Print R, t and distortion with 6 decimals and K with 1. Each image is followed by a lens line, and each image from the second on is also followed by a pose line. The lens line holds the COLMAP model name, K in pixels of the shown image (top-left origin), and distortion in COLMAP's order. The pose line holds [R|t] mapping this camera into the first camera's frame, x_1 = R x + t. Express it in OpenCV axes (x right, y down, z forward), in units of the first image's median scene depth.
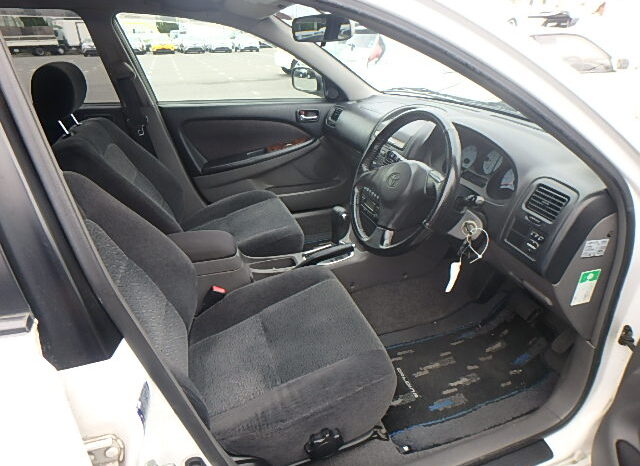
lens RADIAL K [[418.5, 0, 320.1], [0, 418.5, 231.2], [0, 0, 1]] dist [-0.039035, 0.012725]
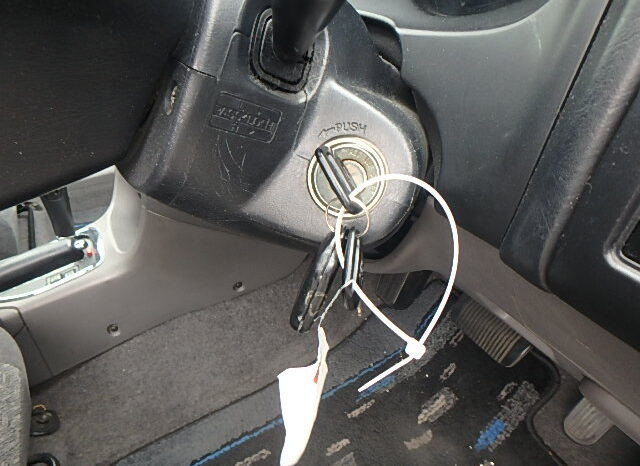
lens RADIAL K [[418.5, 0, 320.9], [0, 418.5, 233.2], [0, 0, 1]] dist [-0.039035, 0.012725]
pose [[0.970326, -0.127942, 0.205181, 0.298950], [0.100877, 0.985369, 0.137373, -0.009375], [-0.219755, -0.112598, 0.969035, 0.798474]]
